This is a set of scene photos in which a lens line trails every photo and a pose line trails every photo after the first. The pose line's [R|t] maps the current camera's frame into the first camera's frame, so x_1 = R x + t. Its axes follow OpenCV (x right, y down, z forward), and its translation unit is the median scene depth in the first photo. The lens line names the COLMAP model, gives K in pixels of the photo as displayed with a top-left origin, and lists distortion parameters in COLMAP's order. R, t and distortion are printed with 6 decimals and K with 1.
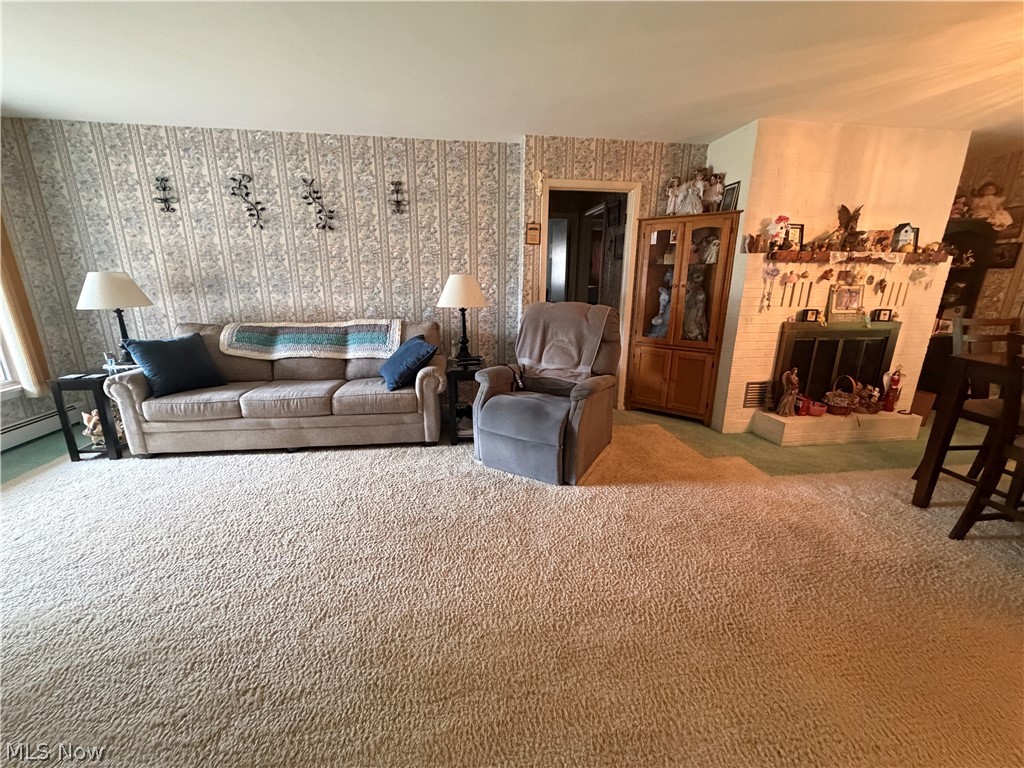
lens RADIAL K [[410.8, 0, 510.7], [0, 410.8, 383.5], [0, 0, 1]] dist [-0.000270, 0.000122]
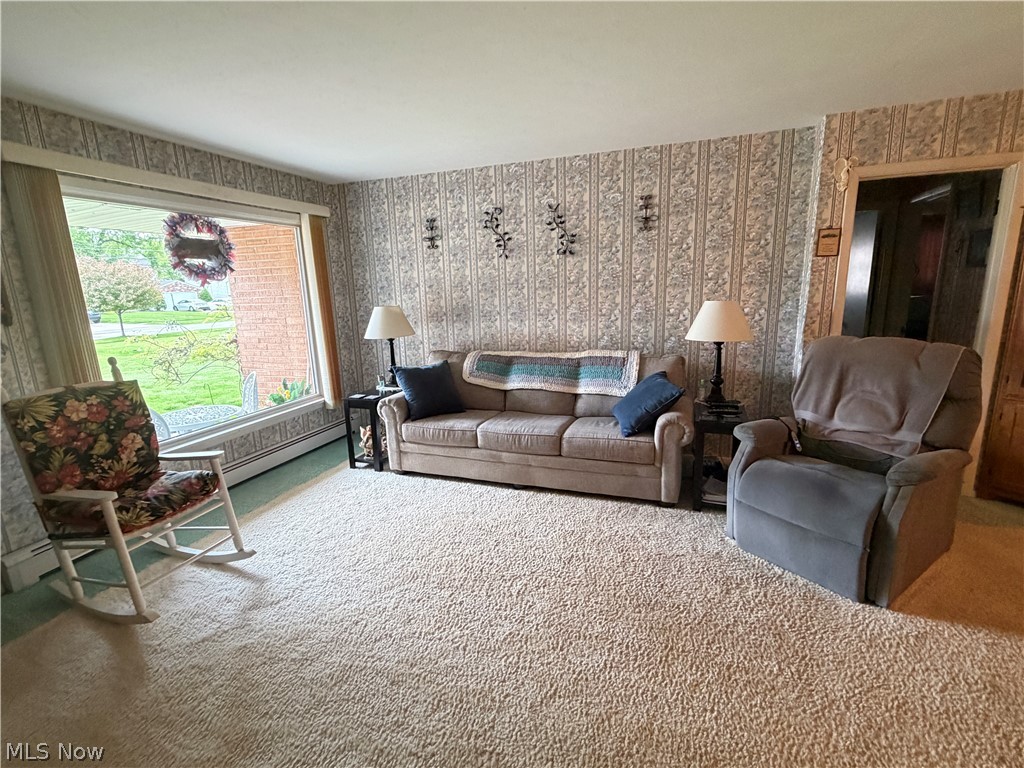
lens RADIAL K [[481.2, 0, 510.5], [0, 481.2, 384.5], [0, 0, 1]] dist [0.002436, -0.000654]
pose [[0.886198, 0.059868, -0.459422, -0.043833], [-0.080648, 0.996411, -0.025722, -0.044625], [0.456233, 0.059847, 0.887845, -0.021856]]
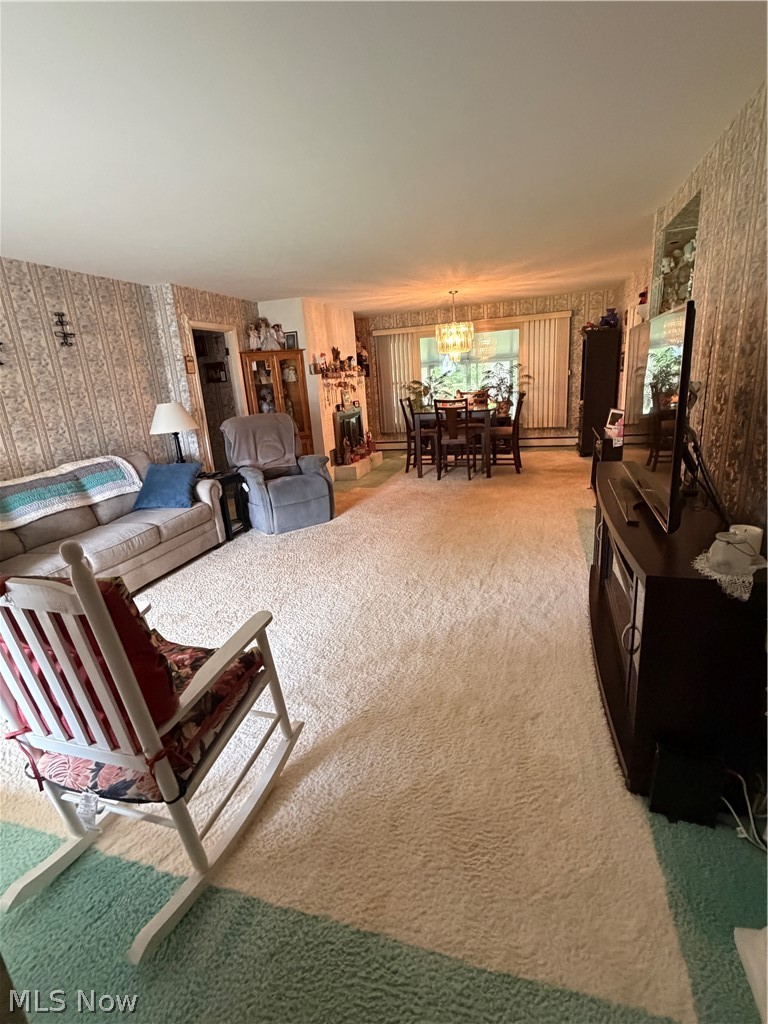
lens RADIAL K [[481.2, 0, 385.4], [0, 481.2, 513.7], [0, 0, 1]] dist [0.002436, -0.000654]
pose [[0.413761, -0.286963, 0.863976, -1.168518], [0.307935, 0.937199, 0.163812, -0.015940], [-0.856725, 0.198269, 0.476142, -0.073467]]
